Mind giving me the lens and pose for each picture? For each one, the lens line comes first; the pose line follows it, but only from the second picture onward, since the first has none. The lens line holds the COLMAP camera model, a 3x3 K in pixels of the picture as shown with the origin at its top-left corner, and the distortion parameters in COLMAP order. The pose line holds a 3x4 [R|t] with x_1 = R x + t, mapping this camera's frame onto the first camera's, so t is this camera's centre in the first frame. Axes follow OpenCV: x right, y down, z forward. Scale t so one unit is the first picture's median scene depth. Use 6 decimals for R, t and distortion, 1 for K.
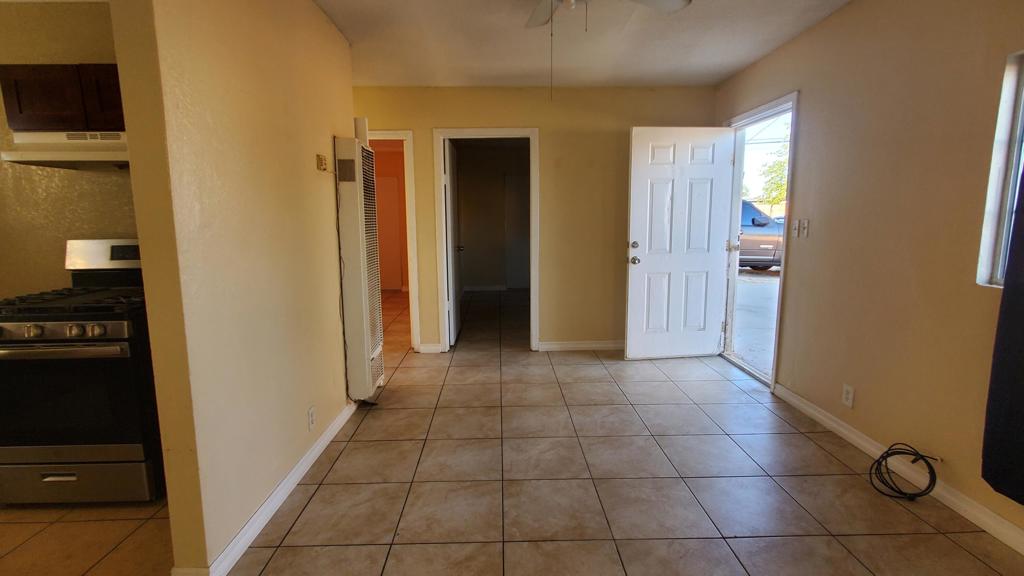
lens RADIAL K [[469.9, 0, 509.2], [0, 469.9, 289.1], [0, 0, 1]] dist [-0.000084, 0.001211]
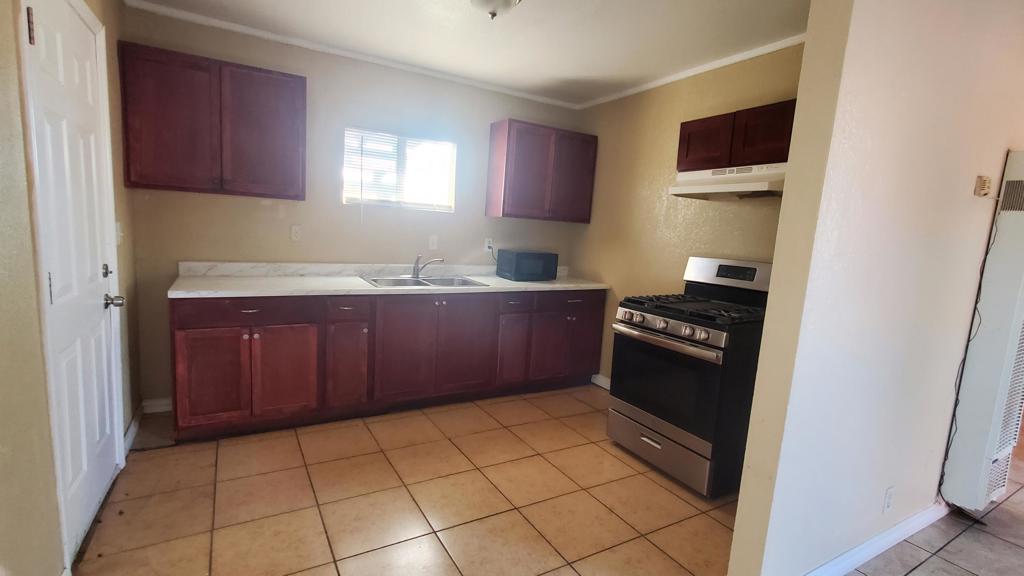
lens RADIAL K [[469.9, 0, 509.4], [0, 469.9, 289.1], [0, 0, 1]] dist [-0.000084, 0.001211]
pose [[0.483698, 0.147898, -0.862648, -0.103256], [-0.199843, 0.978246, 0.055662, 0.006300], [0.852114, 0.145471, 0.502732, -0.013648]]
